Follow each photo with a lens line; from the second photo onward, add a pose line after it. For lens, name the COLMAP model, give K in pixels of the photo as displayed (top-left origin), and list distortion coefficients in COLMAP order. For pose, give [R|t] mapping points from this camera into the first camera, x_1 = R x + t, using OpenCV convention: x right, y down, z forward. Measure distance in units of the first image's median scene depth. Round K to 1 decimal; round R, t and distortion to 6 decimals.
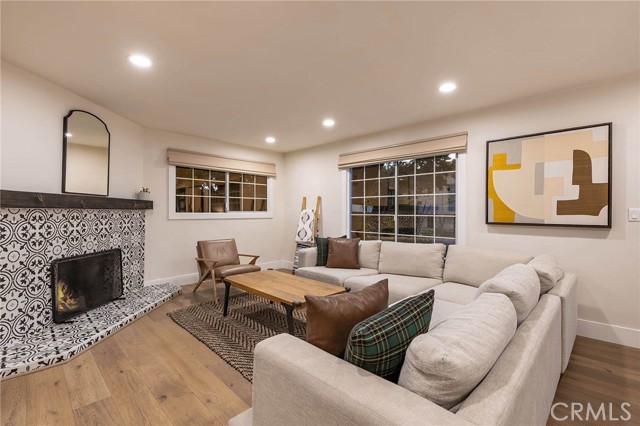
lens RADIAL K [[290.9, 0, 318.5], [0, 290.9, 209.7], [0, 0, 1]] dist [0.004255, 0.000299]
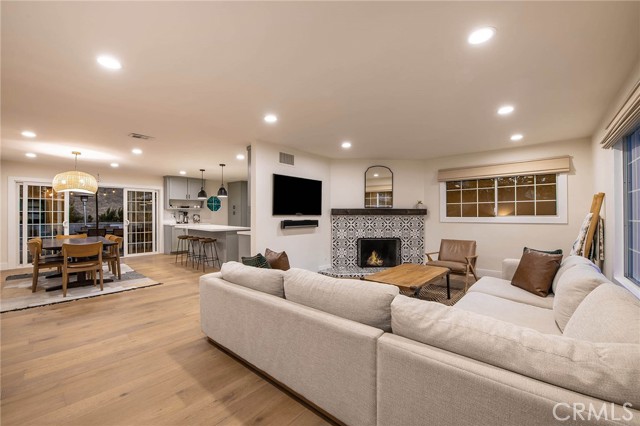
lens RADIAL K [[252.9, 0, 320.8], [0, 252.9, 215.2], [0, 0, 1]] dist [-0.000807, -0.000078]
pose [[0.073306, -0.005272, -0.997296, 0.929226], [0.011248, 0.999927, -0.004459, 0.001133], [0.997246, -0.010891, 0.073360, 0.522504]]
